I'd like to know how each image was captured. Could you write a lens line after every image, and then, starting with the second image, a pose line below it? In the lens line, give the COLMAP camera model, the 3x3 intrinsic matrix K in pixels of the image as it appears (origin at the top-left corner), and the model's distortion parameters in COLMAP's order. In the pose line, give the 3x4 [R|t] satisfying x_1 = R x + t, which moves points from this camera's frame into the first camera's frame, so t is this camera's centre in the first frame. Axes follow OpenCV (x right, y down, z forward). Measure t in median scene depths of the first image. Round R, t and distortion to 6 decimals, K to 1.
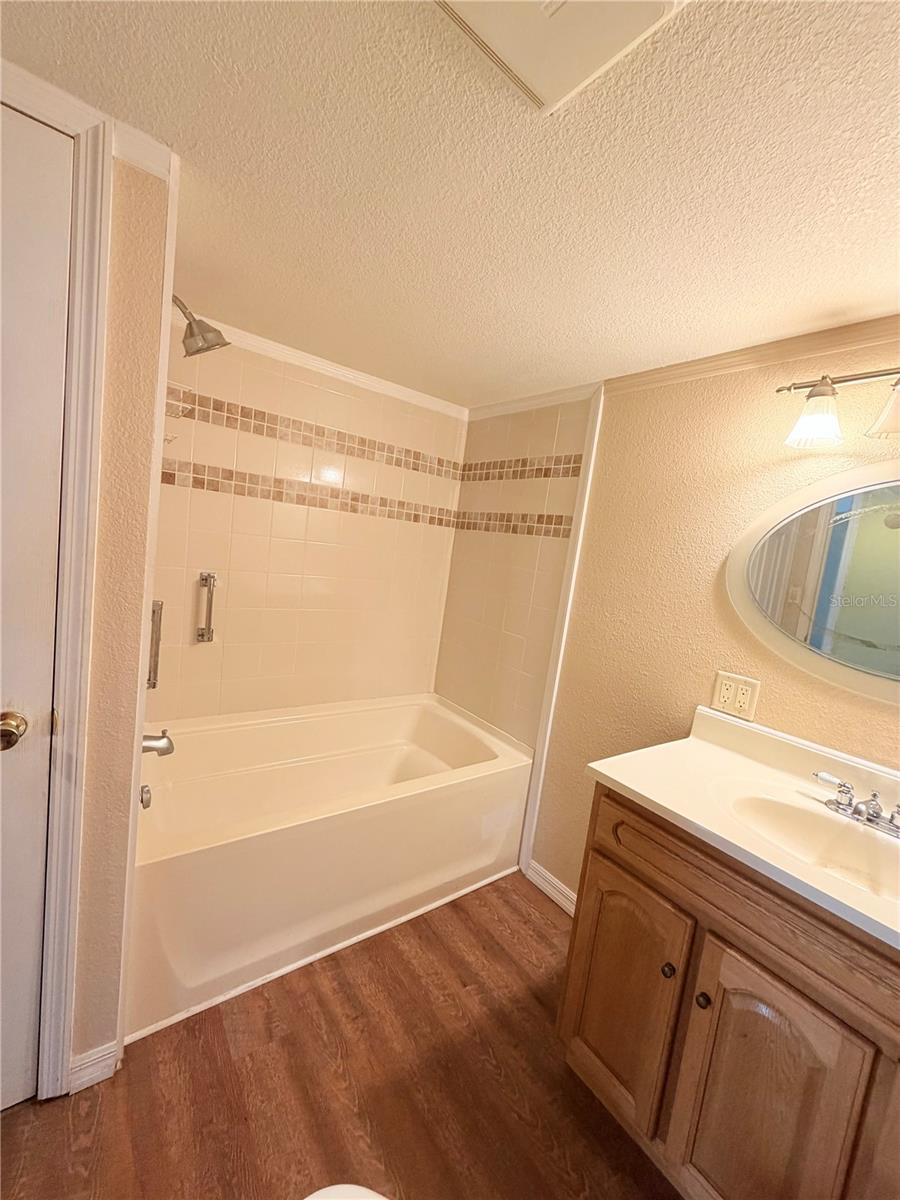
lens RADIAL K [[477.6, 0, 453.4], [0, 477.6, 593.6], [0, 0, 1]] dist [0.000649, -0.000018]
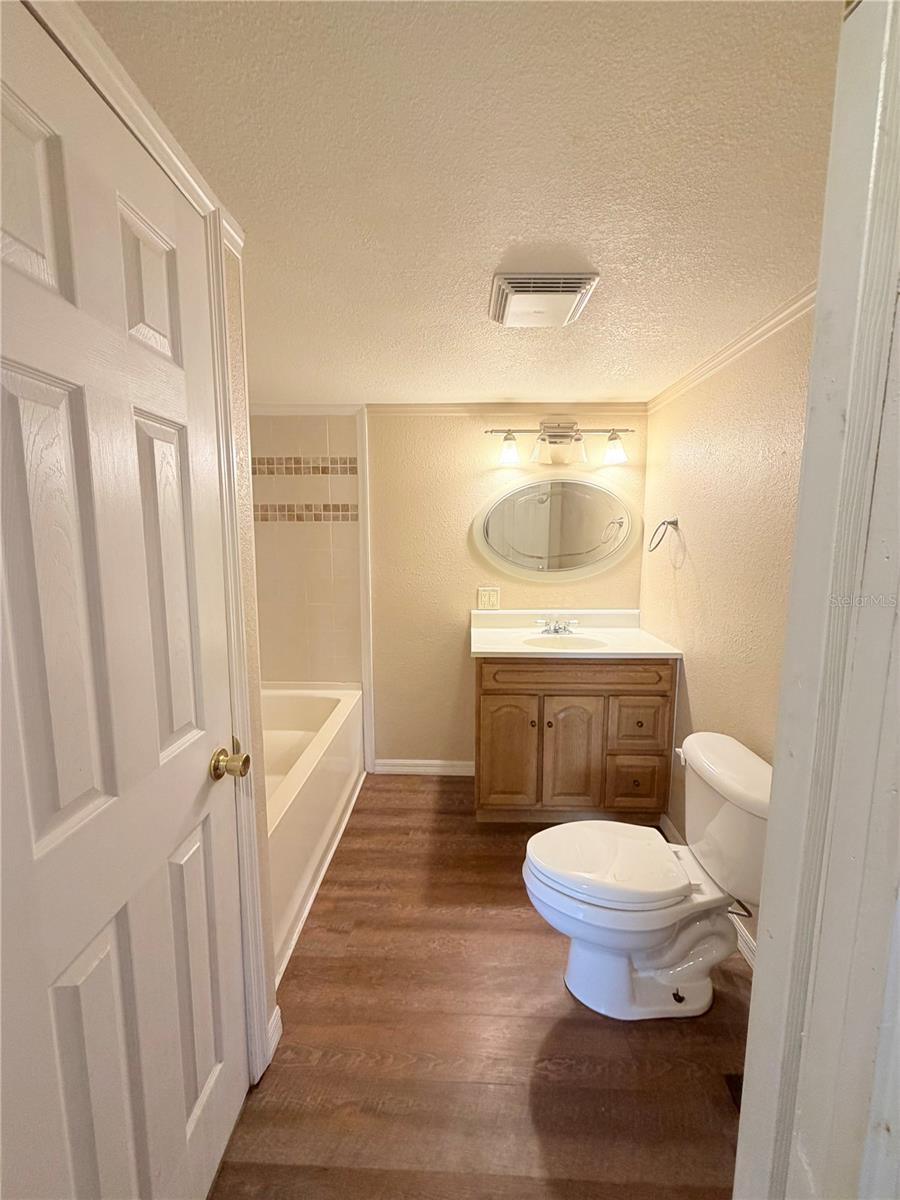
lens RADIAL K [[477.6, 0, 449.7], [0, 477.6, 594.6], [0, 0, 1]] dist [0.000649, -0.000018]
pose [[0.621929, -0.222825, 0.750702, -0.778702], [0.159909, 0.974598, 0.156803, -0.101930], [-0.766572, 0.022523, 0.641763, -0.056508]]
